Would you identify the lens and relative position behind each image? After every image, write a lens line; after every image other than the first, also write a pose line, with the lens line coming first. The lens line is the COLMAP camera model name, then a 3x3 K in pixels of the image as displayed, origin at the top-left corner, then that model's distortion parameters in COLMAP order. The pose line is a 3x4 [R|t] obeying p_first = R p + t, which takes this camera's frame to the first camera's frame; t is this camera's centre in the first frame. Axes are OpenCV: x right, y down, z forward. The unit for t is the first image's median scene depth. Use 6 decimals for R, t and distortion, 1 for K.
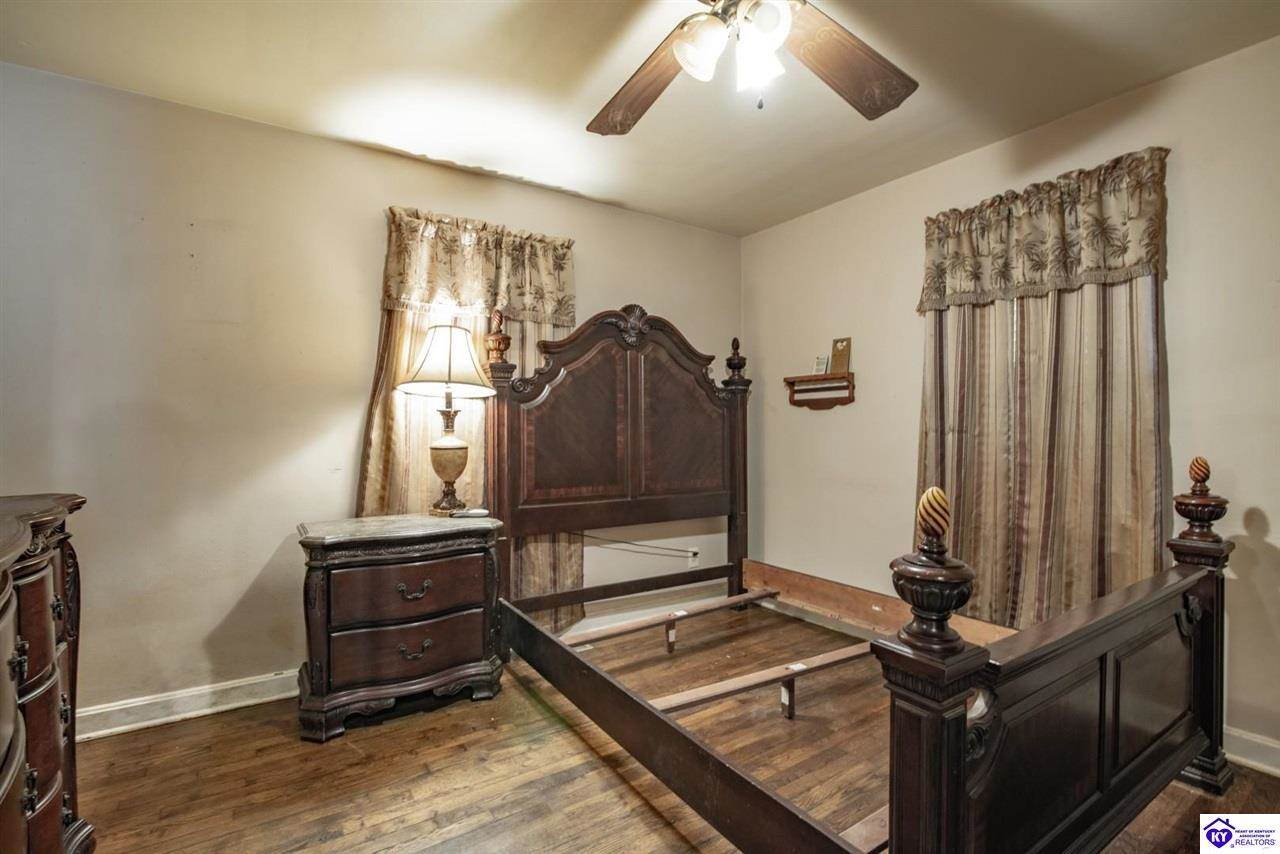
lens RADIAL K [[599.2, 0, 637.8], [0, 599.2, 433.9], [0, 0, 1]] dist [-0.018367, -0.000451]
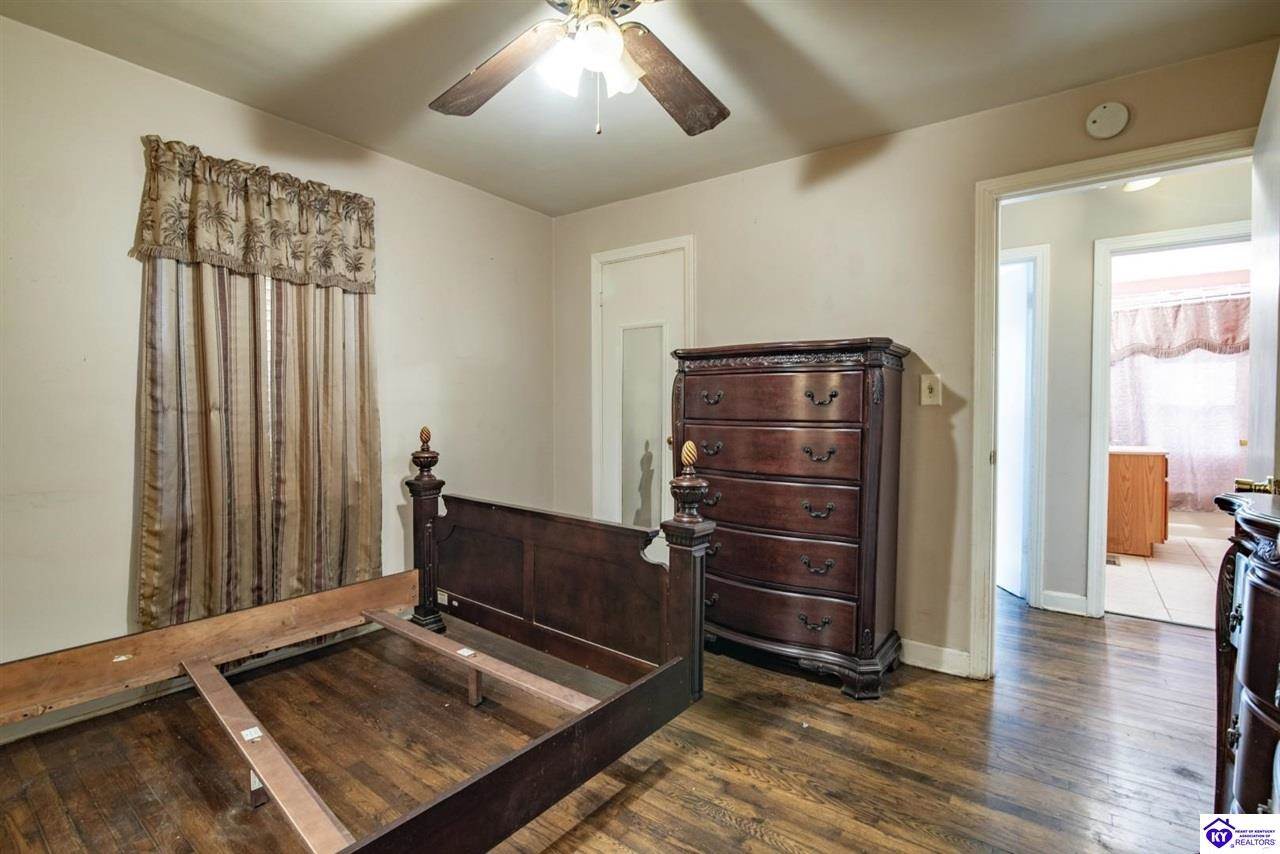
lens RADIAL K [[578.8, 0, 640.0], [0, 578.8, 427.0], [0, 0, 1]] dist [-0.020925, -0.000115]
pose [[-0.328362, -0.023560, 0.944258, -0.535005], [0.003632, 0.999650, 0.026205, 0.002640], [-0.944545, 0.012034, -0.328161, 0.789845]]
